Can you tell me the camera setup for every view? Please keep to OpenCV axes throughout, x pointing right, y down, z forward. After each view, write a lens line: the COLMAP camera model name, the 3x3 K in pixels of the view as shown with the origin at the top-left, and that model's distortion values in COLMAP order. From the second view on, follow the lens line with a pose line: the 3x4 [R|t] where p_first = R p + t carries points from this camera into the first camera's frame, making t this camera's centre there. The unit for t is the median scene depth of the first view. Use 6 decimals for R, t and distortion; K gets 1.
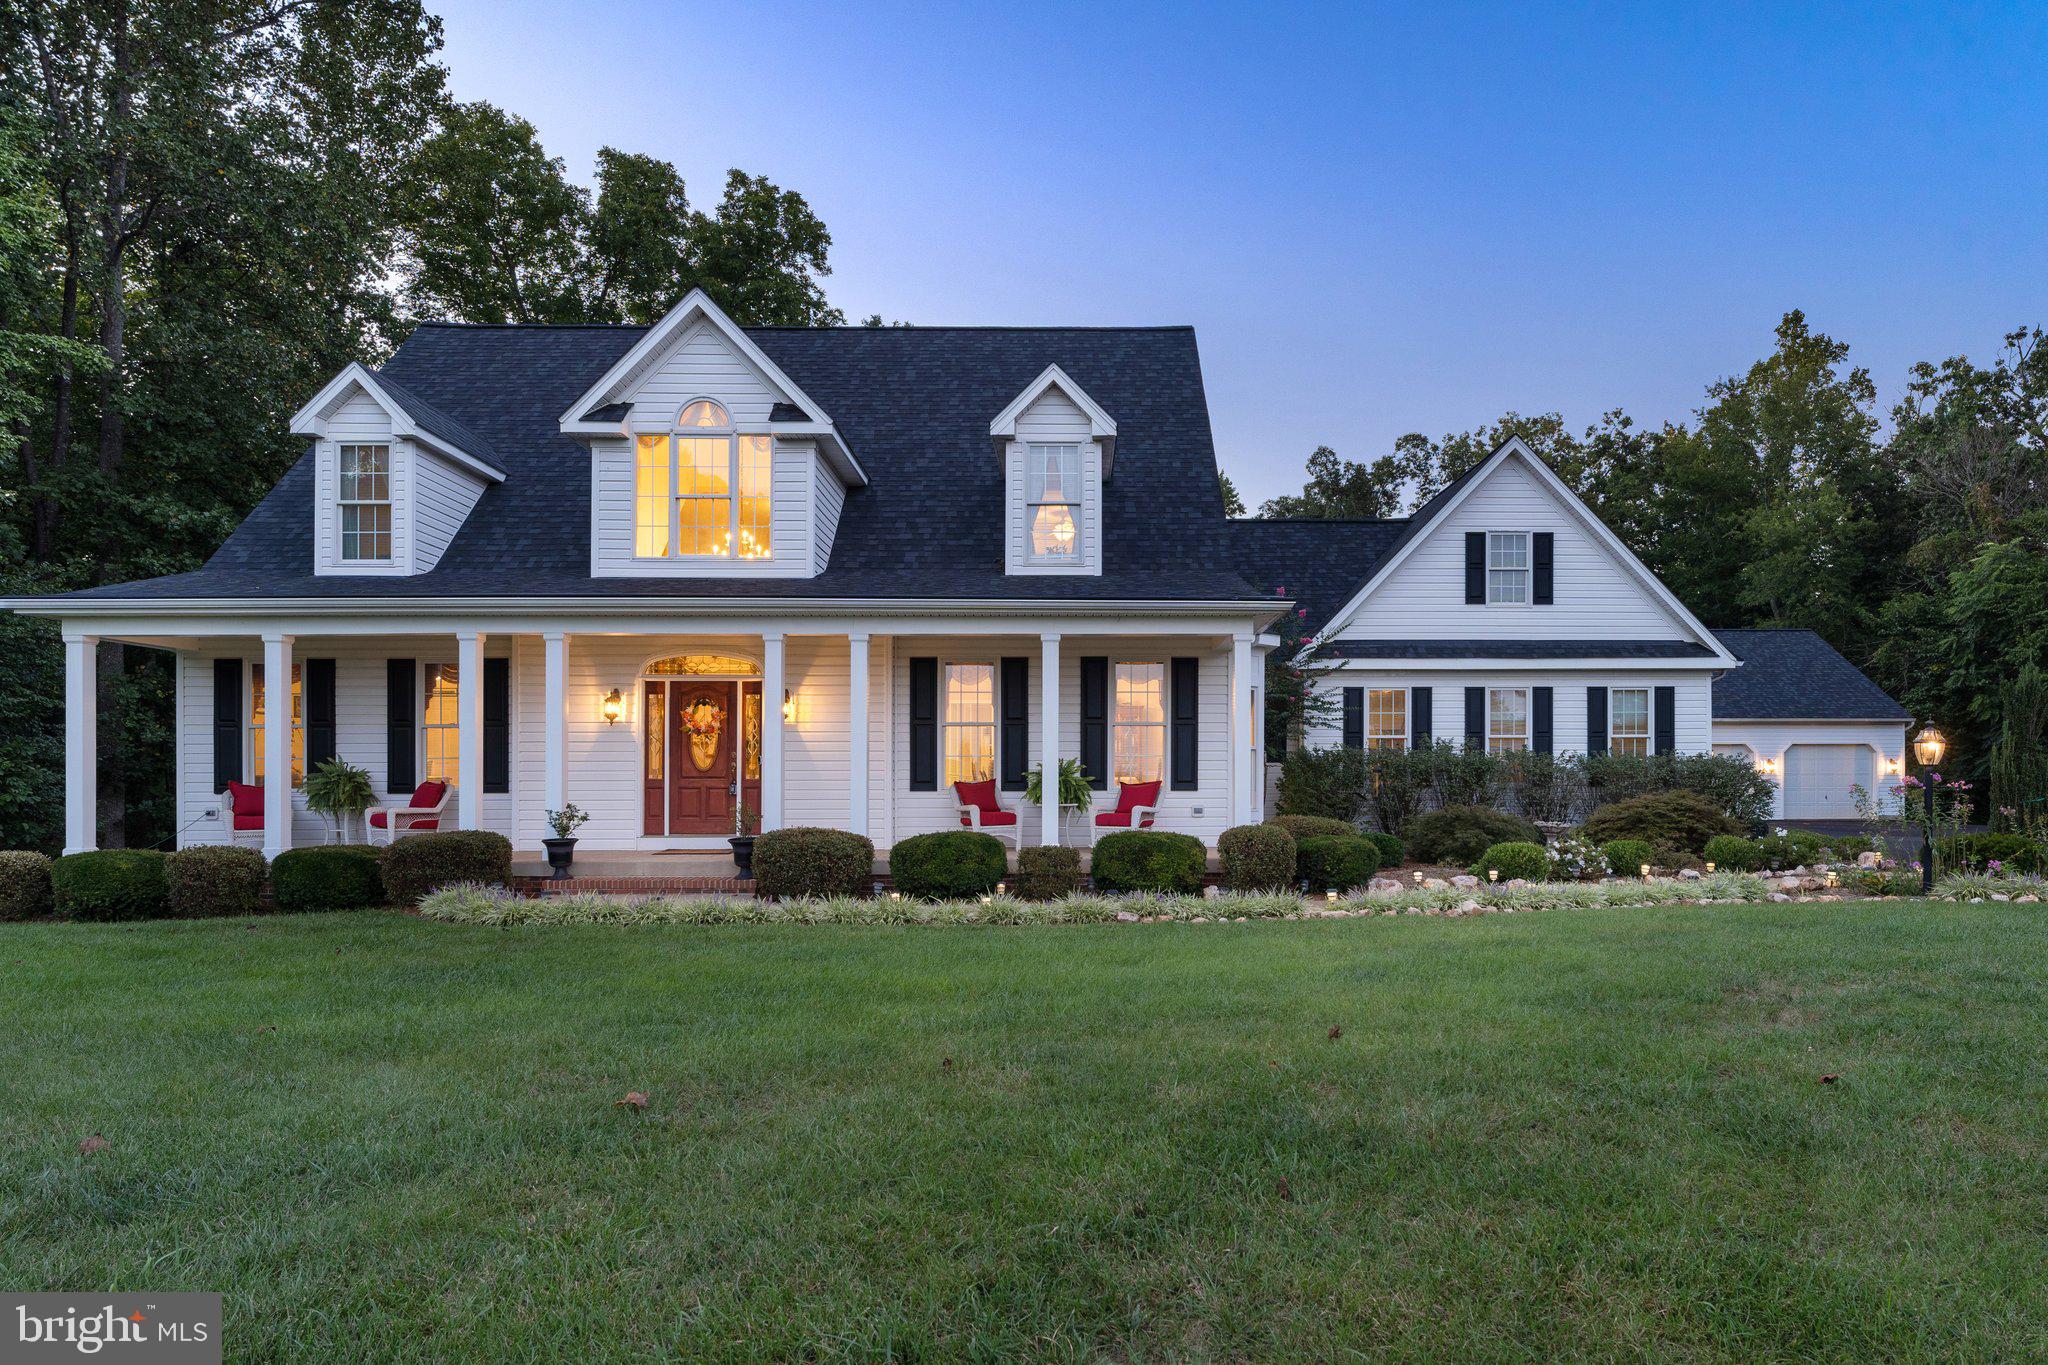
lens RADIAL K [[1153.5, 0, 1099.8], [0, 1153.5, 829.4], [0, 0, 1]] dist [-0.001249, -0.000714]
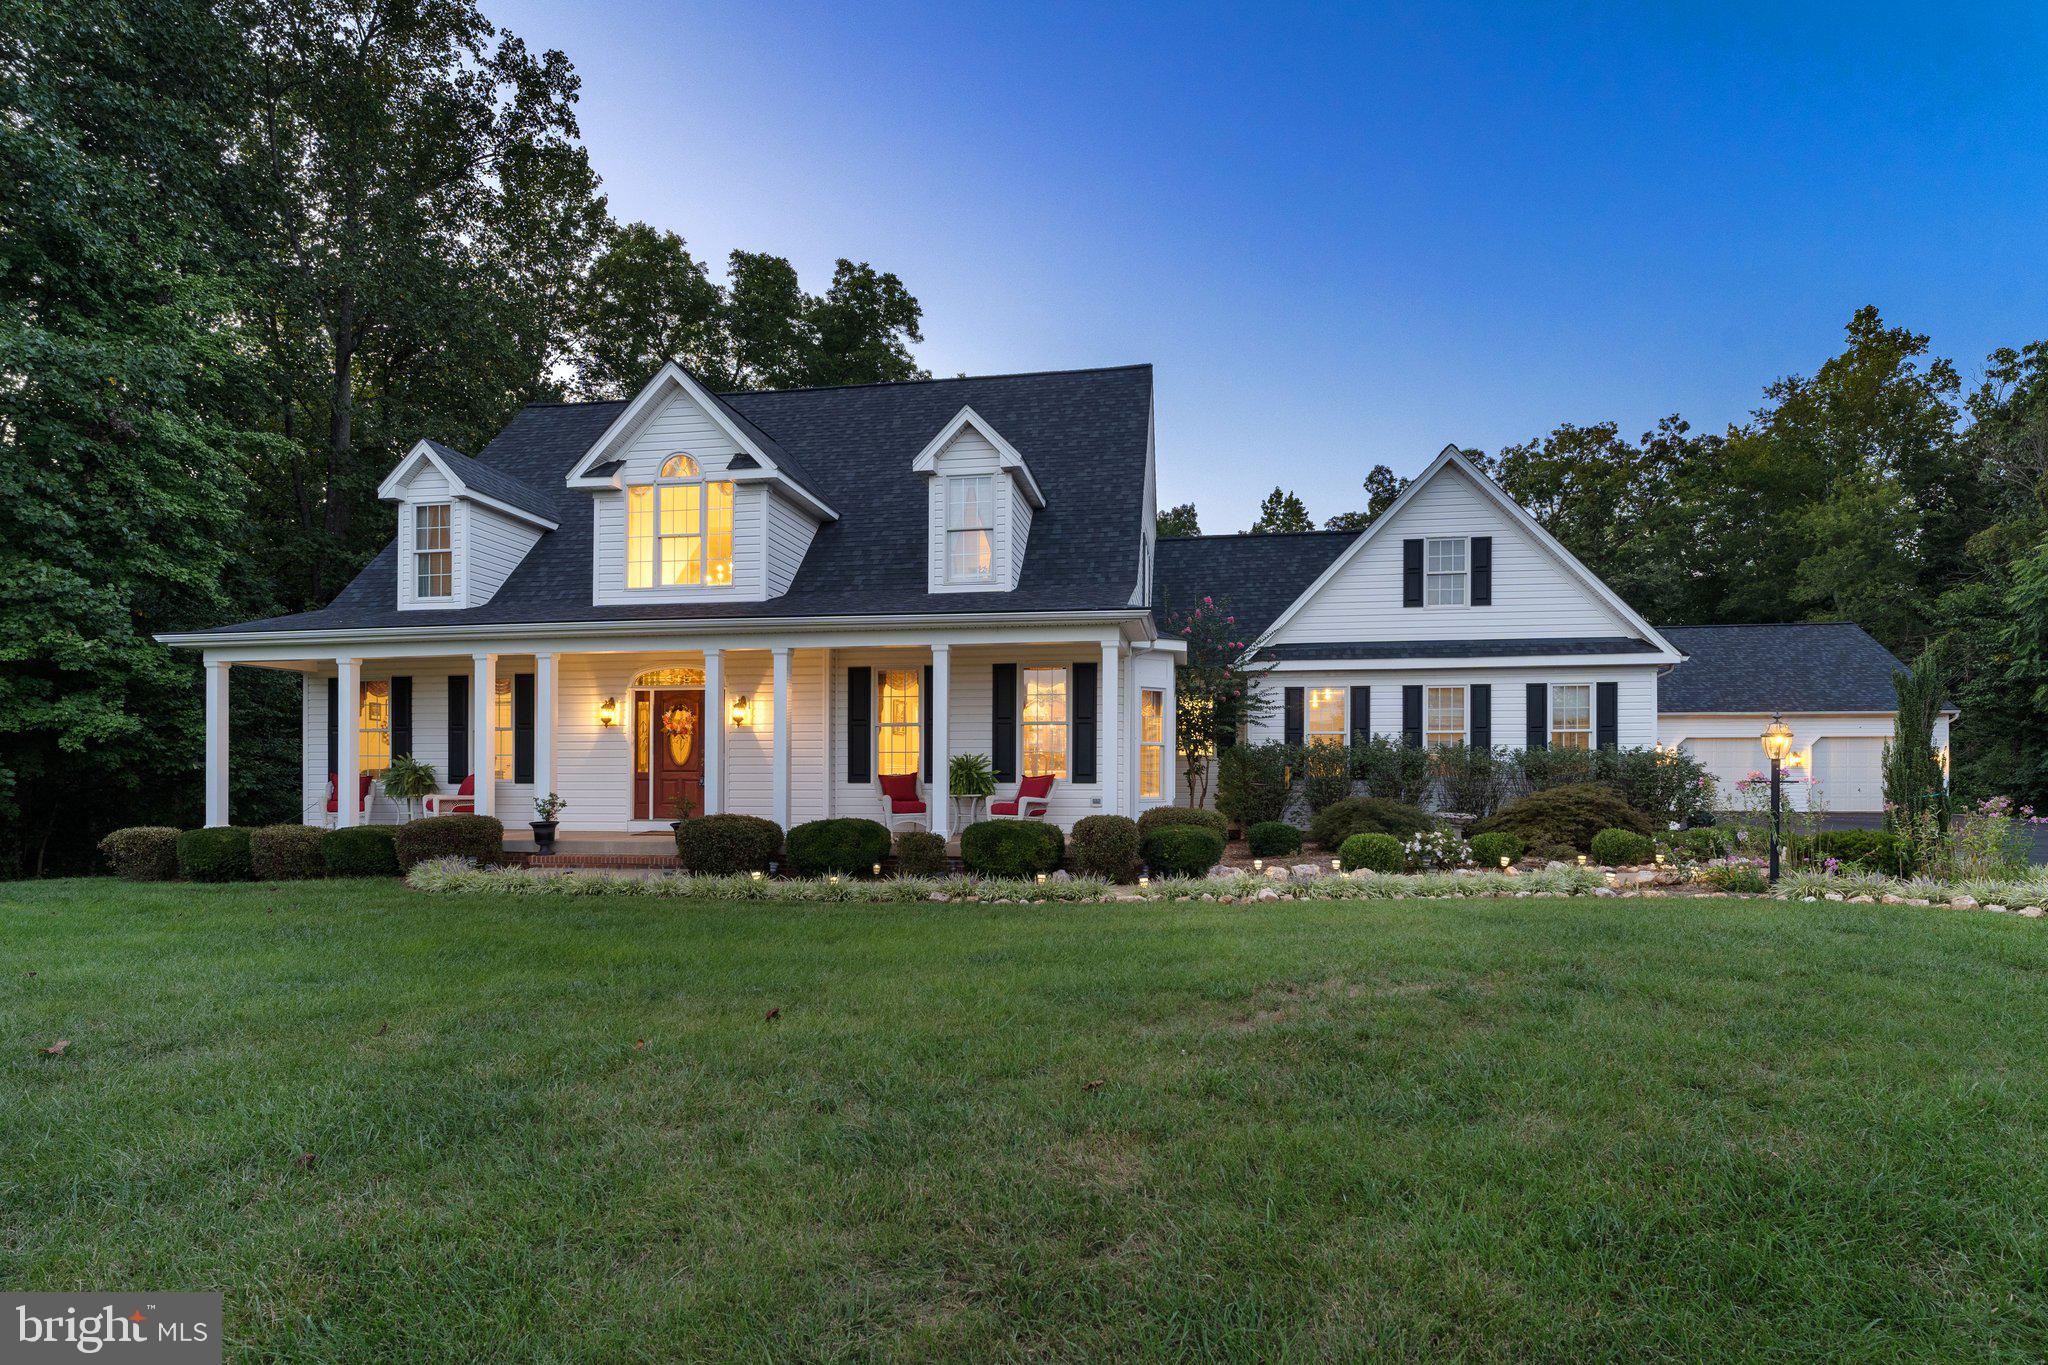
lens RADIAL K [[1001.7, 0, 1042.9], [0, 1001.7, 815.7], [0, 0, 1]] dist [-0.001972, -0.000185]
pose [[0.984452, 0.008504, -0.175446, 0.206703], [-0.008053, 0.999962, 0.003280, -0.004863], [0.175467, -0.001816, 0.984484, 0.043384]]
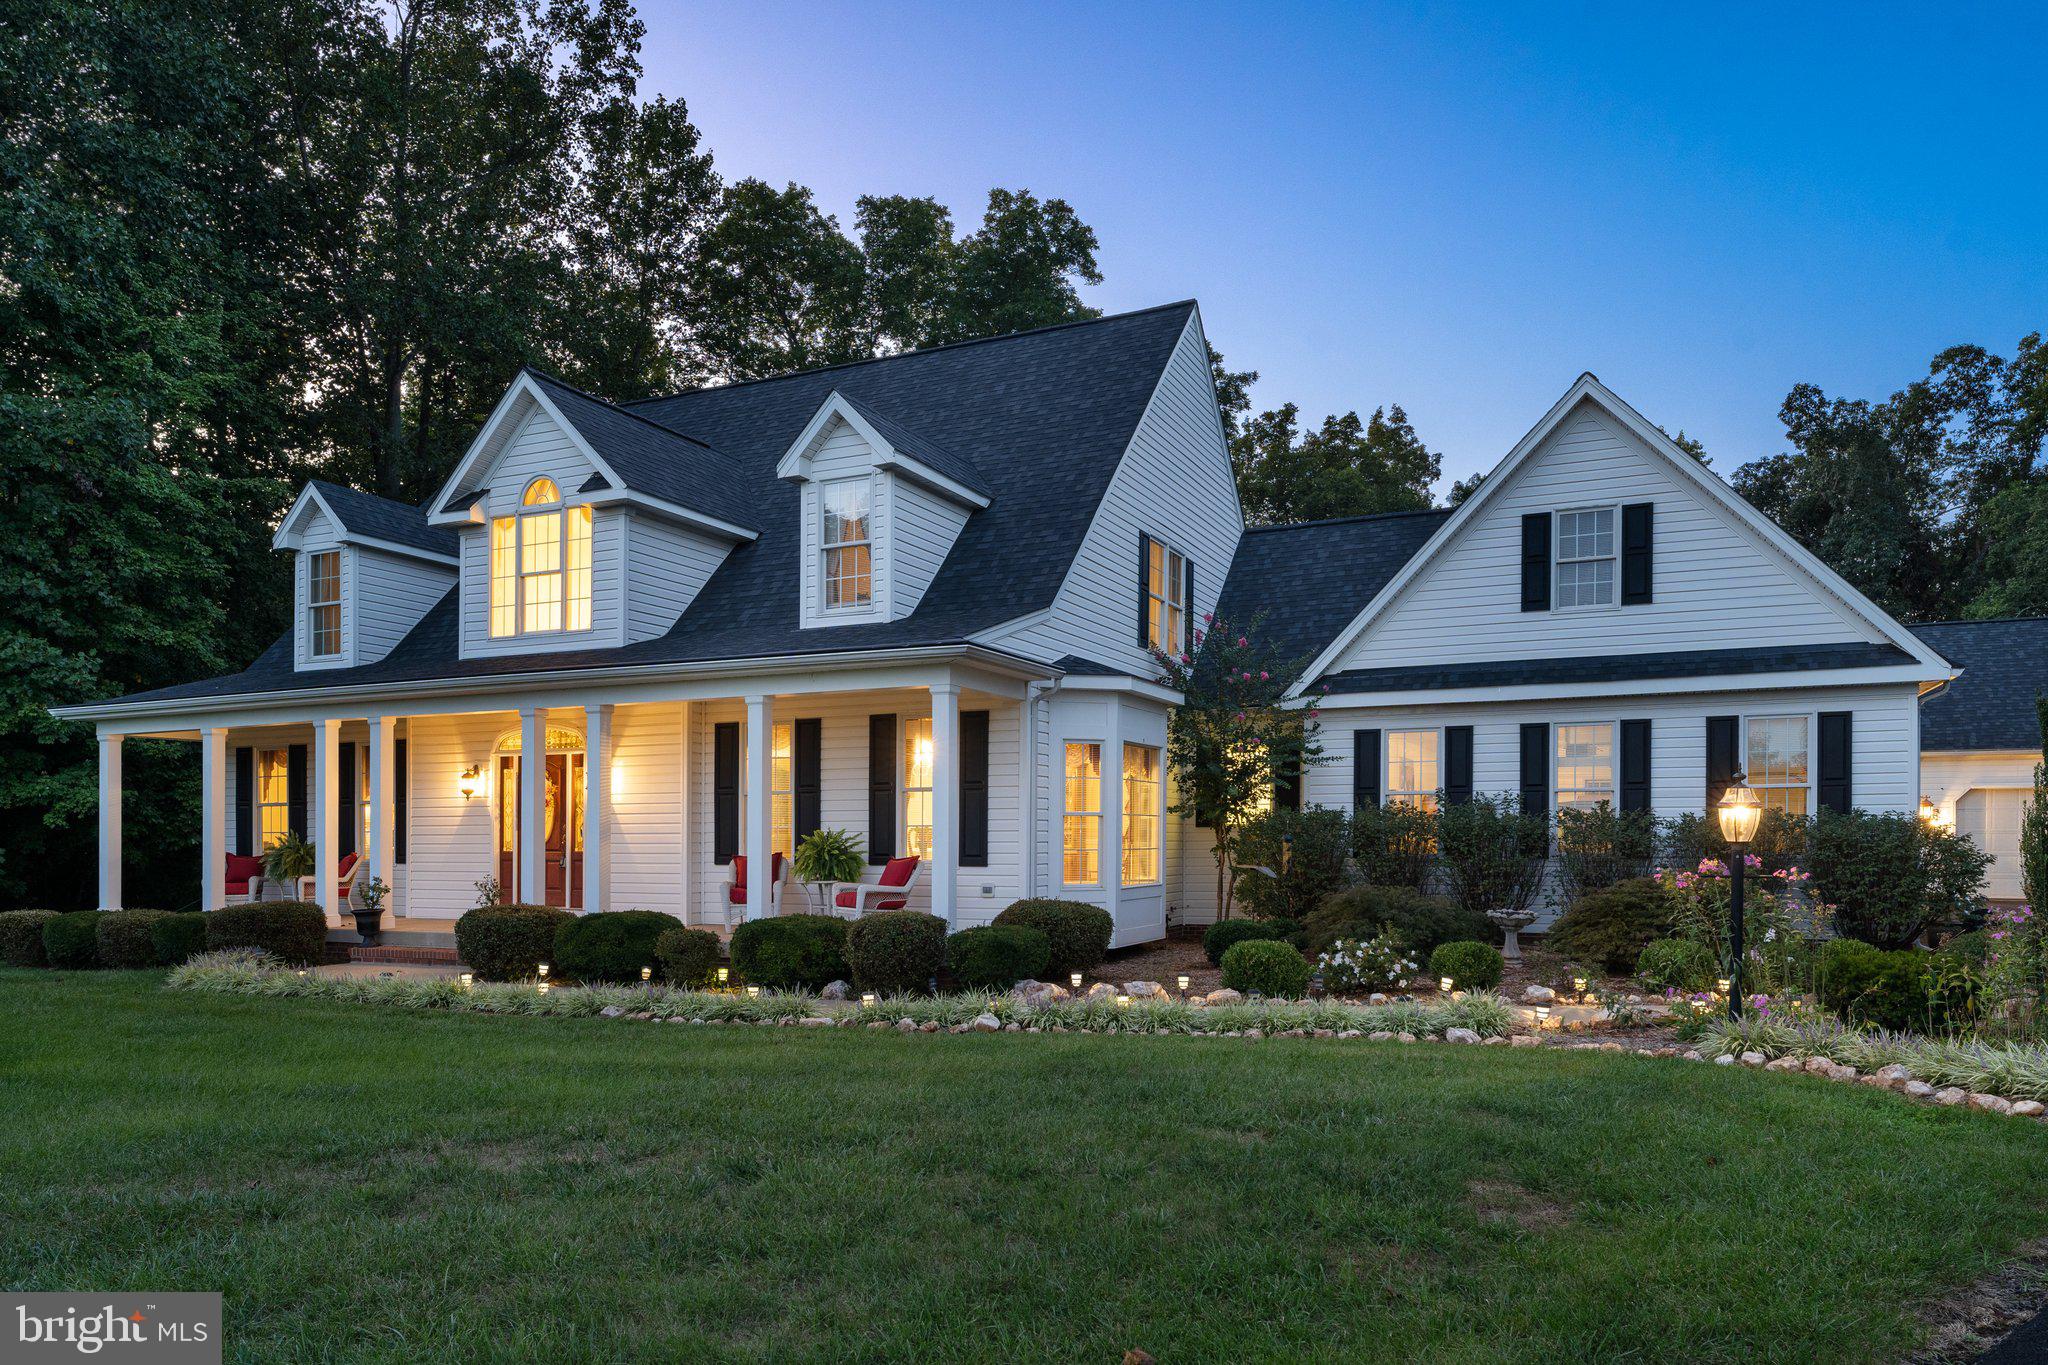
lens RADIAL K [[1318.5, 0, 1067.9], [0, 1318.5, 895.3], [0, 0, 1]] dist [-0.004424, 0.004393]
pose [[0.904437, 0.017318, -0.426257, 0.562911], [-0.014721, 0.999848, 0.009386, -0.022632], [0.426354, -0.002214, 0.904554, 0.145307]]
